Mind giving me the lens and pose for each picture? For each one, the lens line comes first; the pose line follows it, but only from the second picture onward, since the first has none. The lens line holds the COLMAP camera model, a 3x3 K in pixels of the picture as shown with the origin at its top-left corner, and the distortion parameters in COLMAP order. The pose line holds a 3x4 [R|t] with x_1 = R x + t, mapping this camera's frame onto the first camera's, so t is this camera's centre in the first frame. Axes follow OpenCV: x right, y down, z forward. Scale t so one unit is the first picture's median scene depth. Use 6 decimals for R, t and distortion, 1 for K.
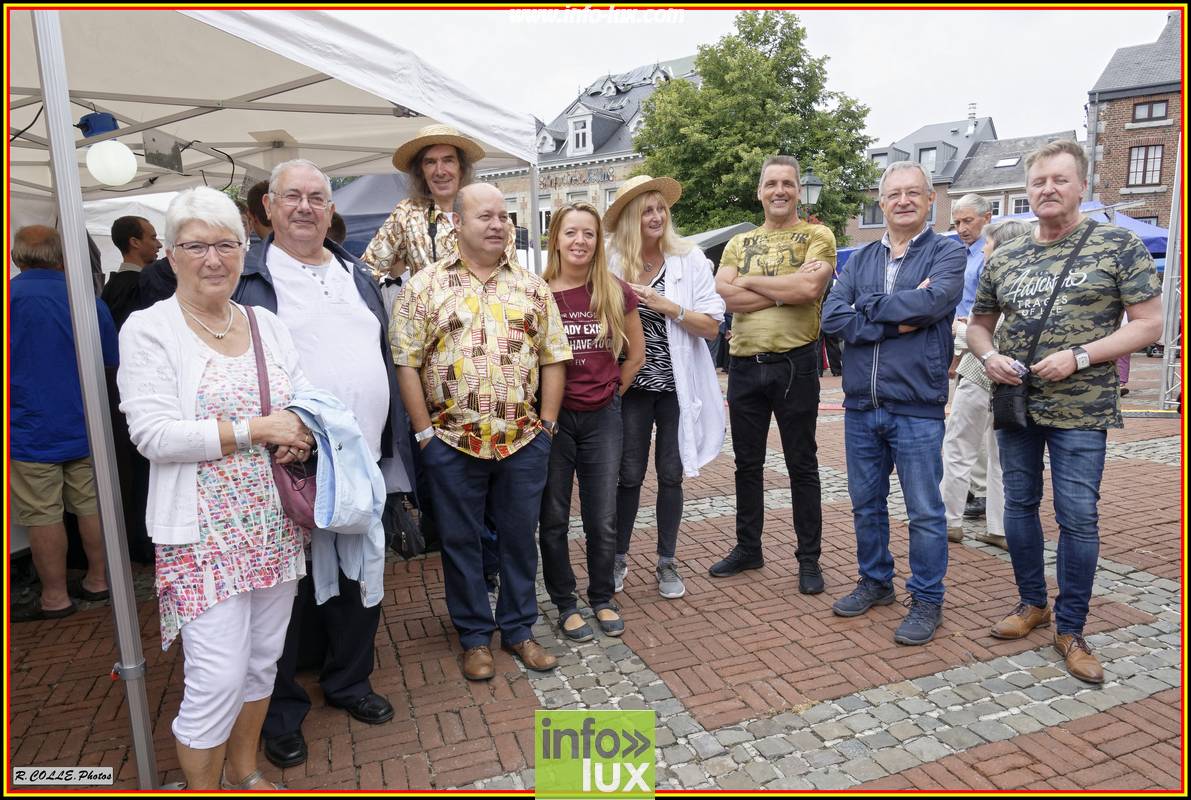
lens RADIAL K [[885.3, 0, 593.3], [0, 885.3, 401.0], [0, 0, 1]] dist [0.012911, 0.003888]
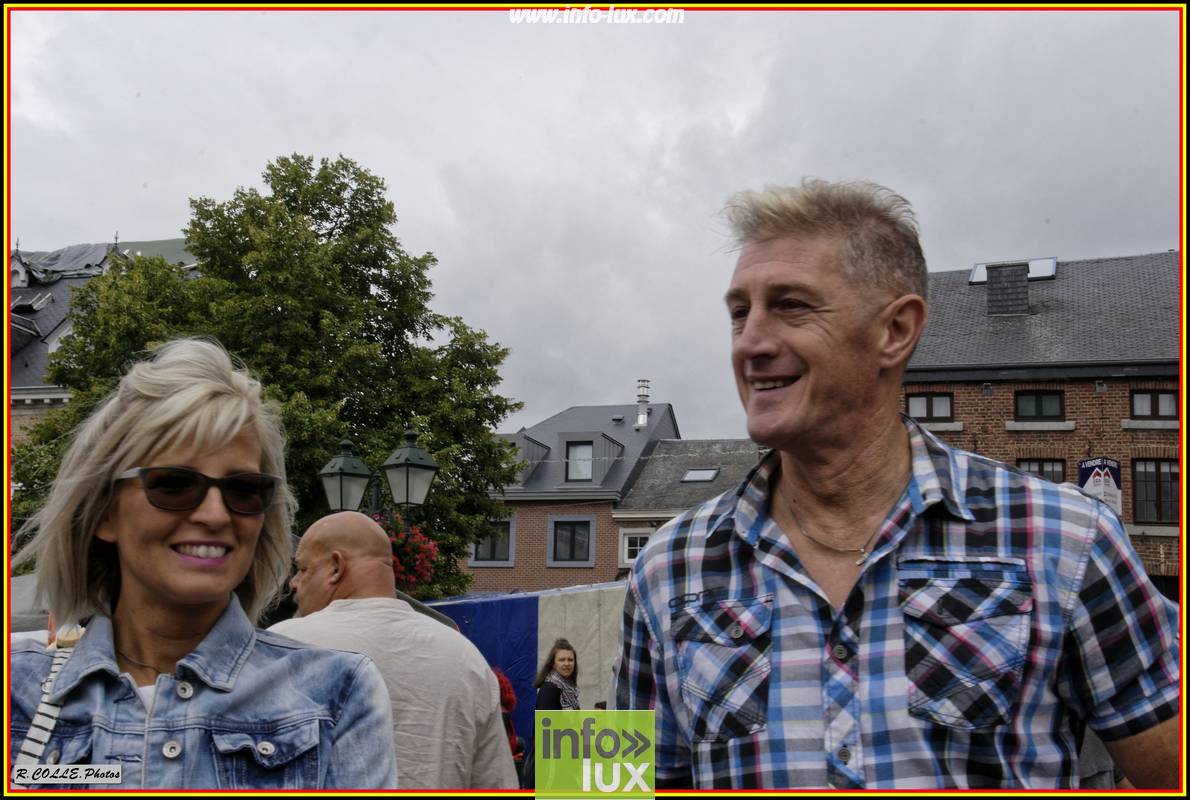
lens RADIAL K [[1323.1, 0, 592.0], [0, 1323.1, 474.1], [0, 0, 1]] dist [-0.016290, 0.024892]
pose [[0.914140, 0.086546, 0.396053, 0.038425], [0.020030, 0.966111, -0.257348, -0.040134], [-0.404904, 0.243184, 0.881428, 0.258565]]
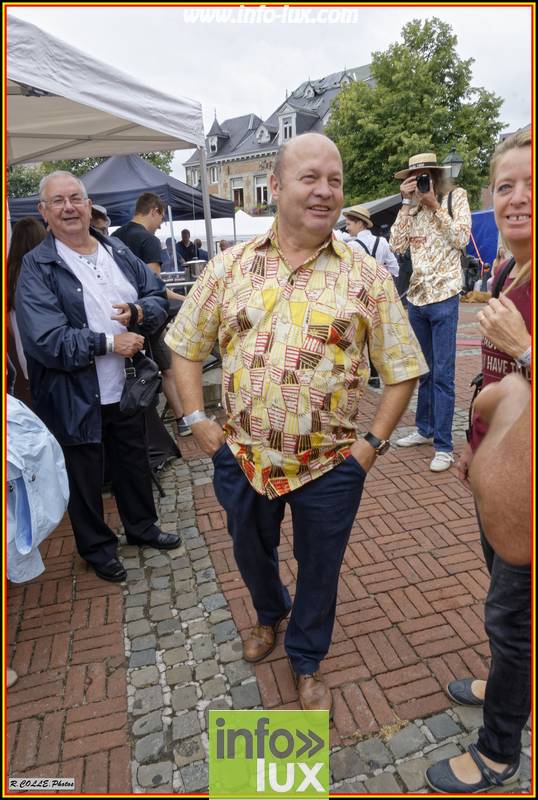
lens RADIAL K [[556.1, 0, 275.3], [0, 556.1, 402.9], [0, 0, 1]] dist [-0.000325, -0.000939]
pose [[0.997812, 0.005432, -0.065895, 0.030646], [0.005199, 0.987088, 0.160097, -0.020600], [0.065914, -0.160089, 0.984899, 0.093811]]
